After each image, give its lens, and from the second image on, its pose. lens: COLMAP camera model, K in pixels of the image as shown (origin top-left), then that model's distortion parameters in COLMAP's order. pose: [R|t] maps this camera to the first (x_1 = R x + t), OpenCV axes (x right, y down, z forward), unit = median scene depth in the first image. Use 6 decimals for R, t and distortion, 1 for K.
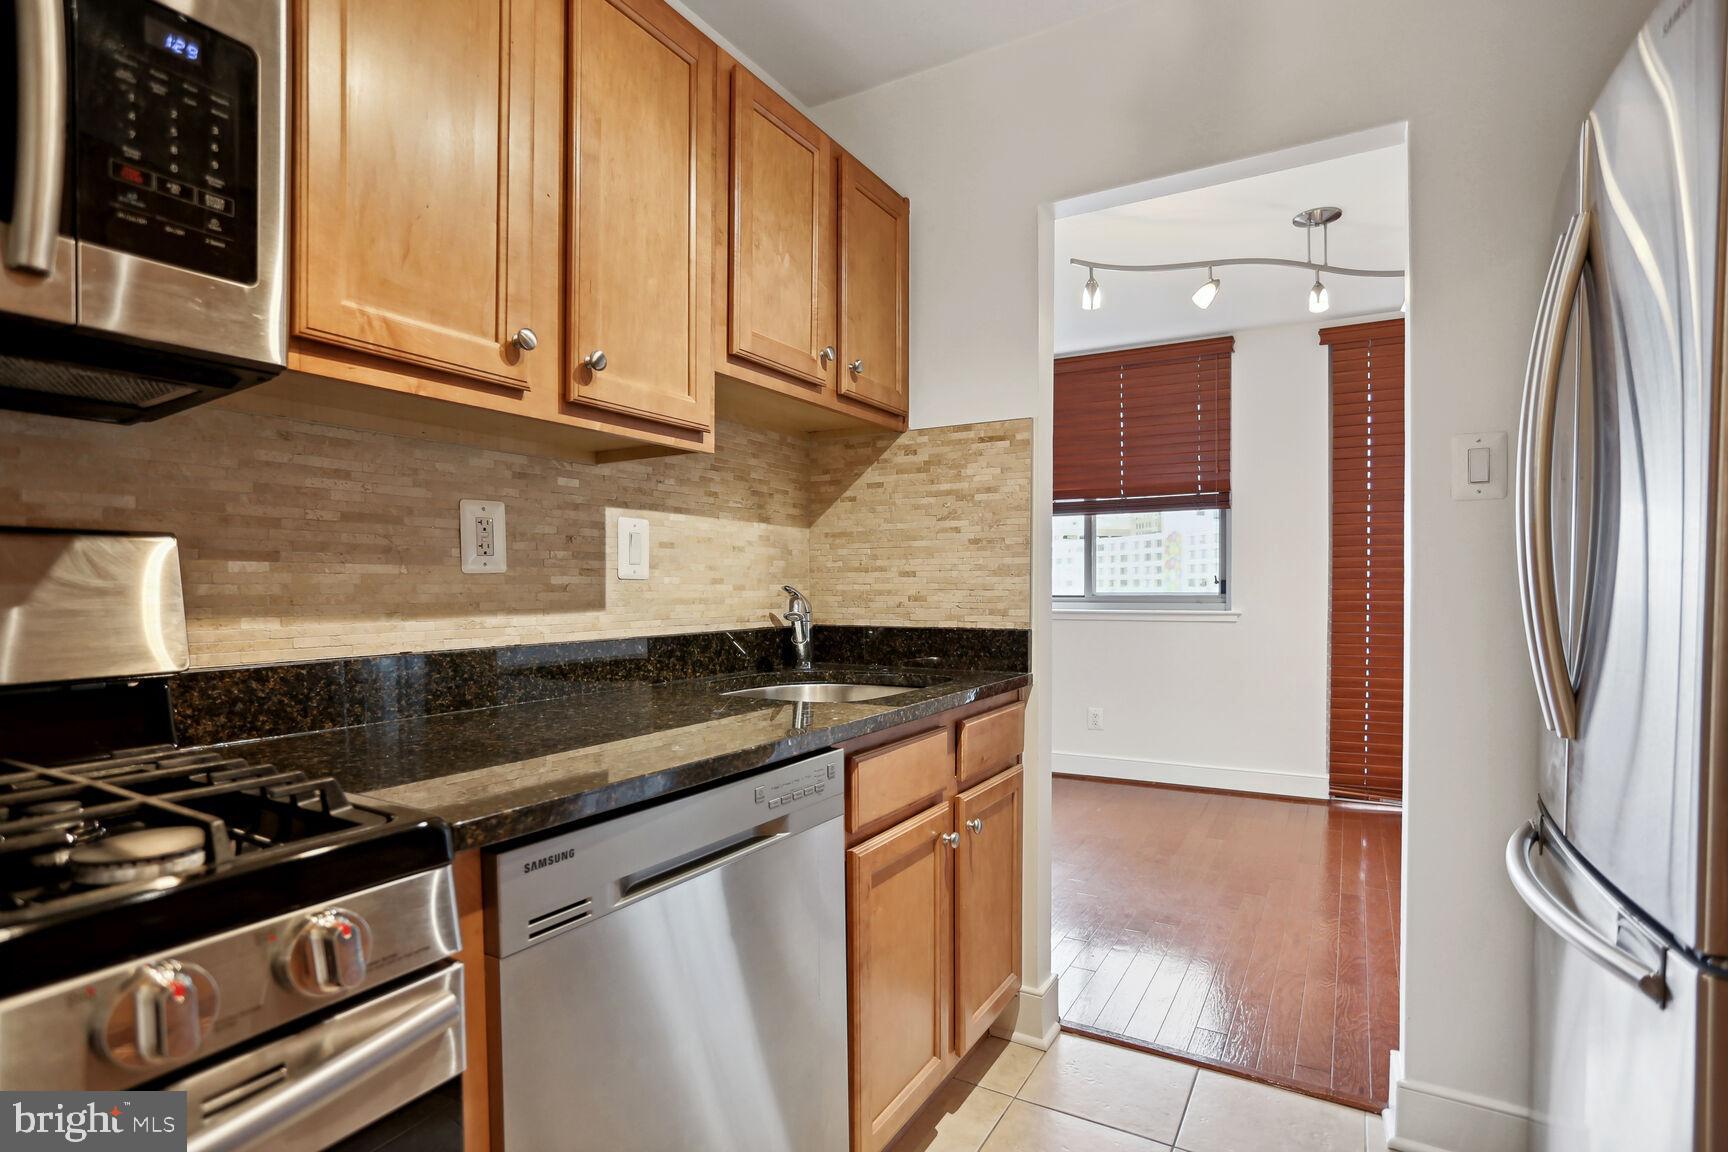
lens RADIAL K [[846.4, 0, 870.3], [0, 846.4, 571.8], [0, 0, 1]] dist [-0.046855, 0.025542]
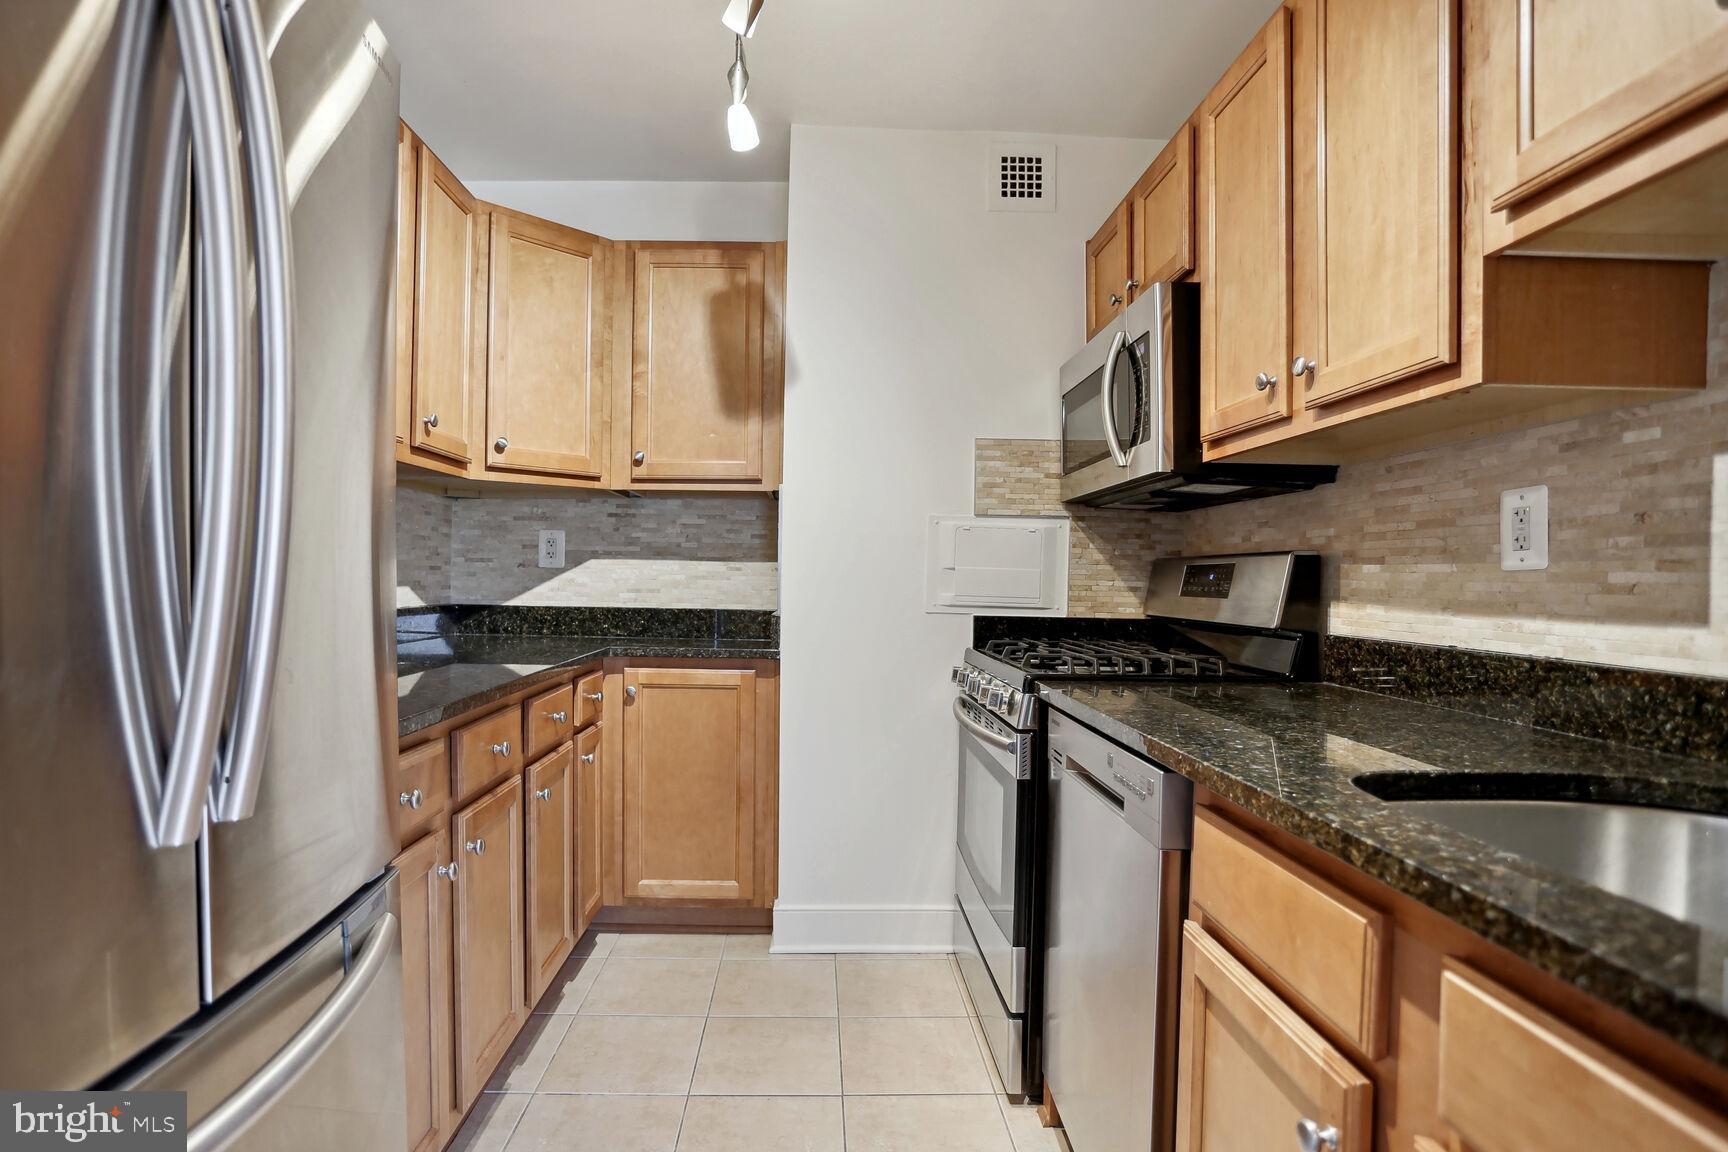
lens RADIAL K [[846.4, 0, 870.3], [0, 846.4, 571.8], [0, 0, 1]] dist [-0.046855, 0.025542]
pose [[-0.825231, -0.007249, -0.564749, 0.601212], [0.002457, 0.999862, -0.016425, 0.016182], [0.564790, -0.014942, -0.825099, 1.334350]]
